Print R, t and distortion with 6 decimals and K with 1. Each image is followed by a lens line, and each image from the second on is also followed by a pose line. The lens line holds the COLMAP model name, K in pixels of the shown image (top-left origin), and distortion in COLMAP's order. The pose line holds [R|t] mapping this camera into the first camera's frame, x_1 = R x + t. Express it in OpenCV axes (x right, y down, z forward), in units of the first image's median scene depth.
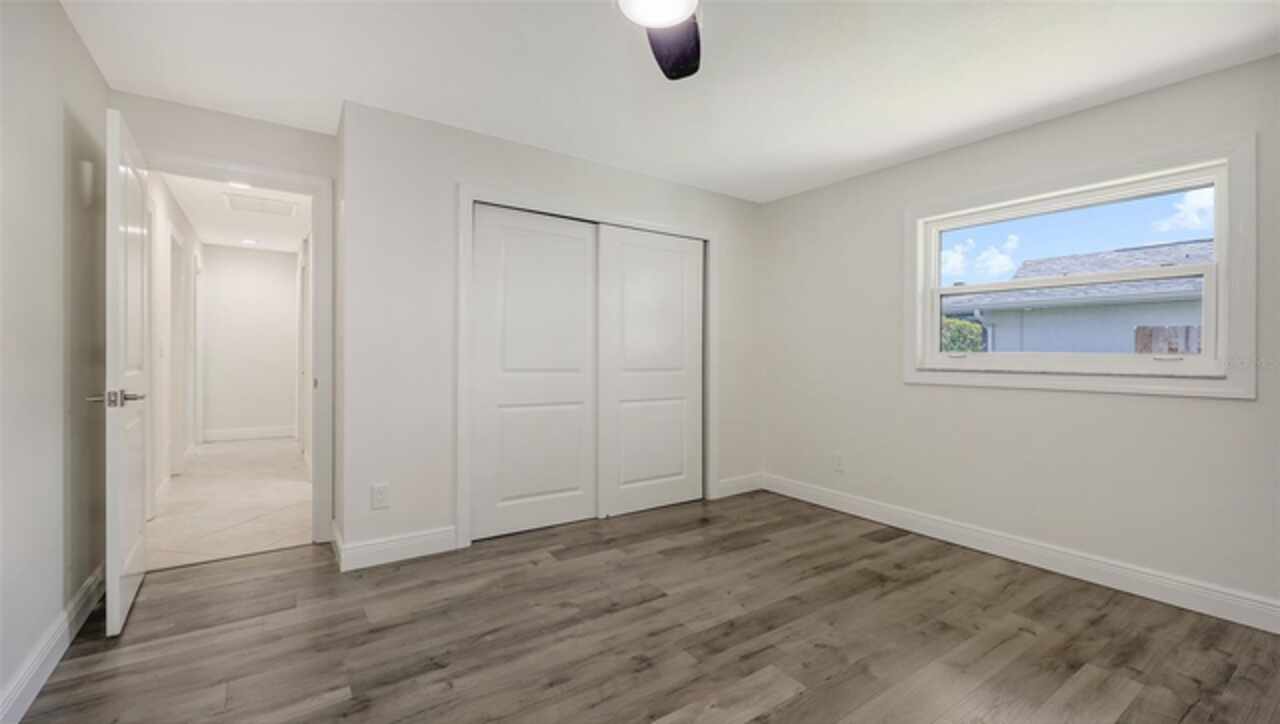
lens RADIAL K [[523.0, 0, 643.2], [0, 523.0, 352.5], [0, 0, 1]] dist [0.000067, -0.000240]
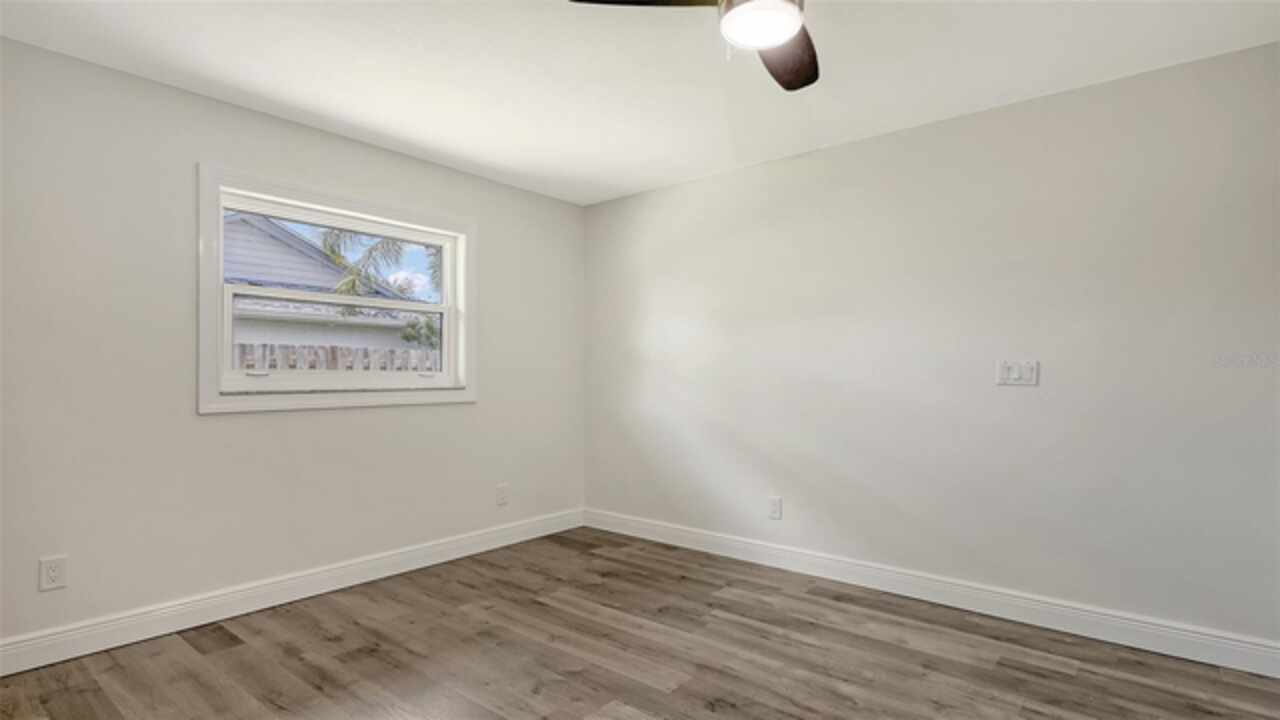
lens RADIAL K [[642.2, 0, 639.3], [0, 642.2, 362.4], [0, 0, 1]] dist [0.001673, 0.001206]
pose [[-0.255479, 0.005225, 0.966801, -0.606746], [-0.008053, 0.999939, -0.007533, -0.011850], [-0.966781, -0.009711, -0.255421, 0.833454]]
